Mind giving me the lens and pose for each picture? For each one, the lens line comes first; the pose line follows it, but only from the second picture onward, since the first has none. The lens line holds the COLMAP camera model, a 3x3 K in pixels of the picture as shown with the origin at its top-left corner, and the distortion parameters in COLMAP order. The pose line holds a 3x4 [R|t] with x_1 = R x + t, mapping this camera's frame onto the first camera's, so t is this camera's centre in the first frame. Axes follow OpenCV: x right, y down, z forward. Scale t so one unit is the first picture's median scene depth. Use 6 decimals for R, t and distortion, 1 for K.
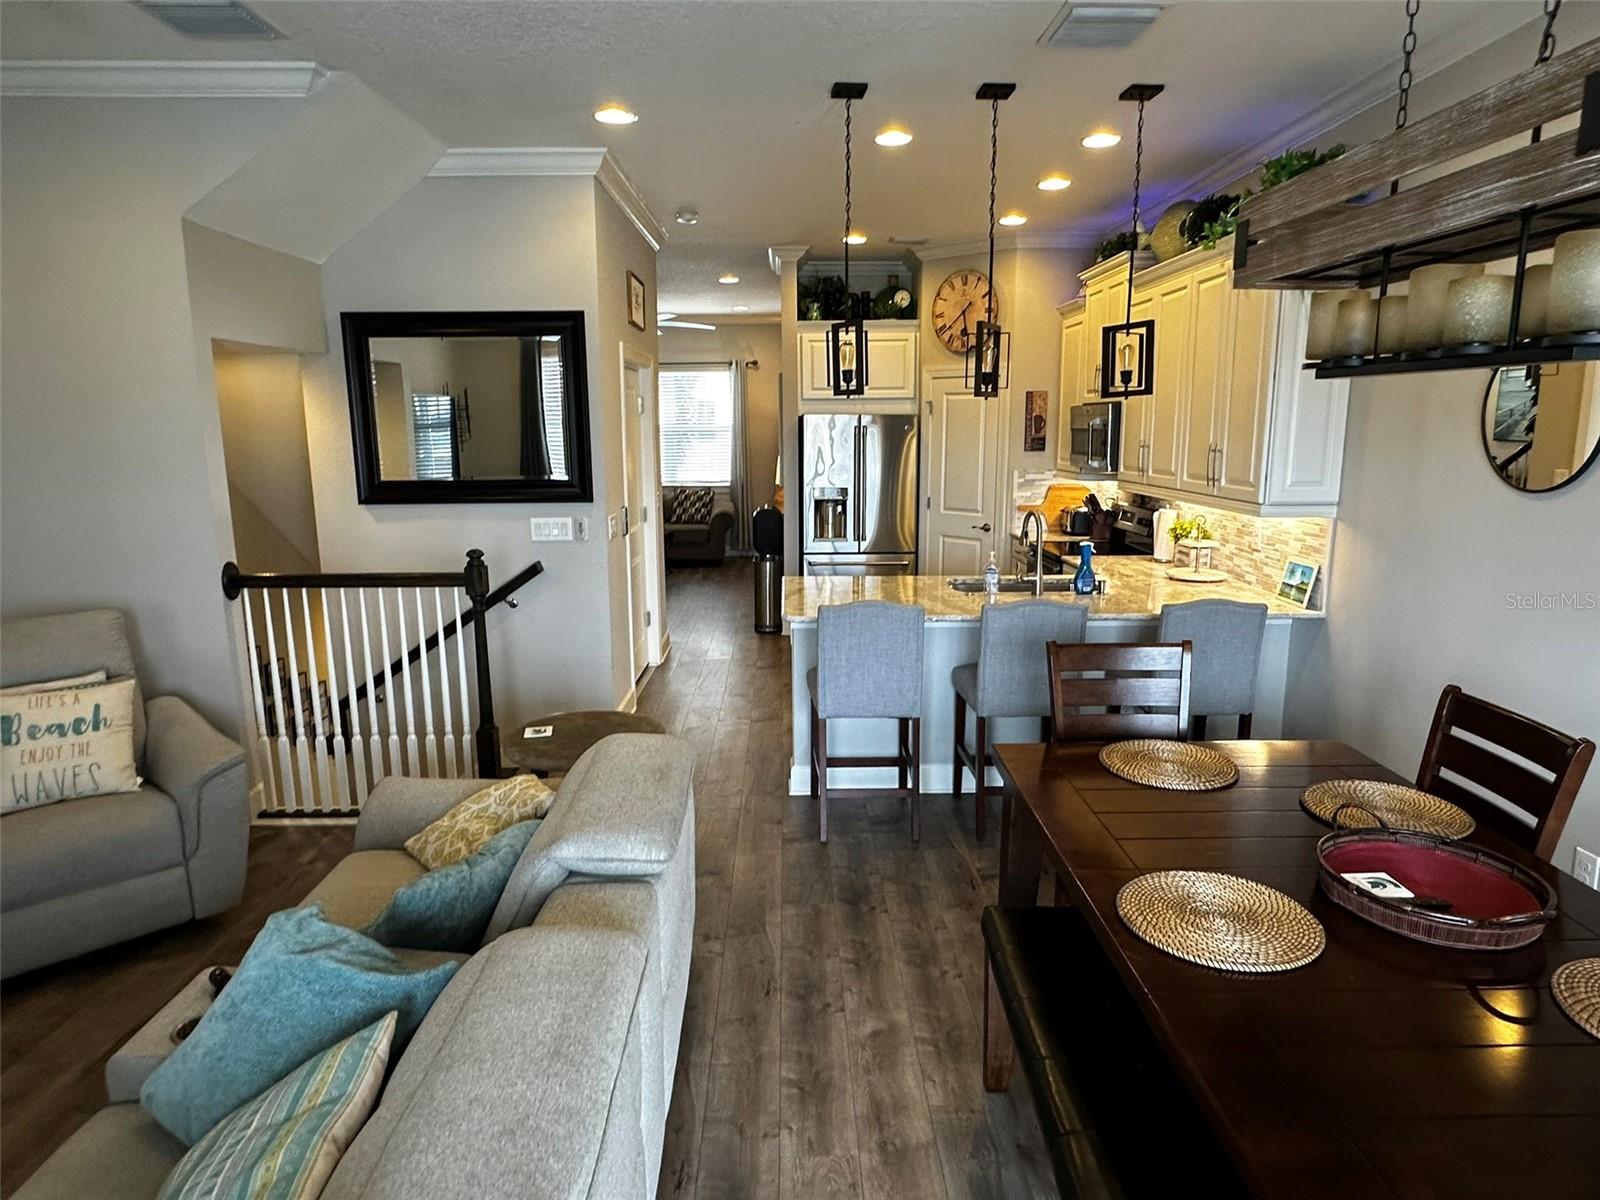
lens RADIAL K [[940.0, 0, 798.8], [0, 940.0, 597.3], [0, 0, 1]] dist [-0.000158, -0.000001]
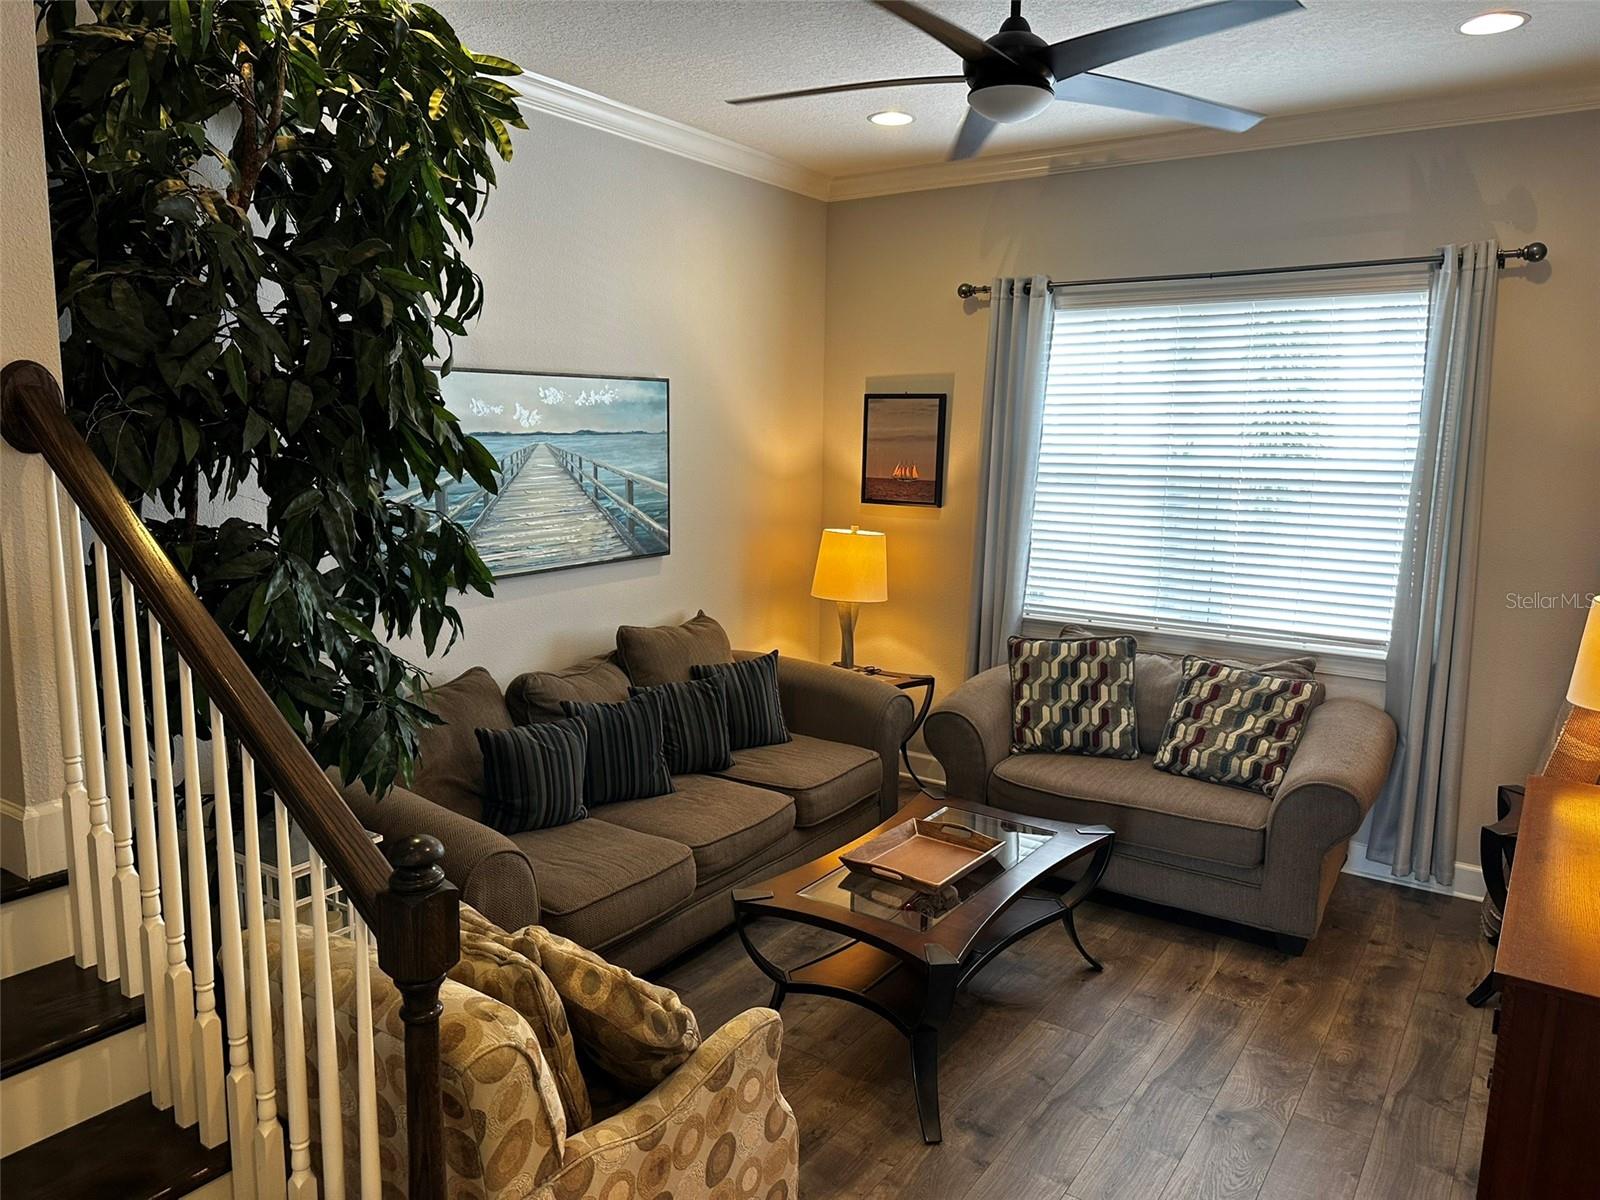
lens RADIAL K [[1117.3, 0, 797.4], [0, 1117.3, 595.3], [0, 0, 1]] dist [-0.000887, -0.001202]
pose [[0.814956, 0.107651, -0.569437, -0.025606], [-0.127495, 0.991826, 0.005037, -0.122015], [0.565325, 0.068495, 0.822020, 0.615201]]
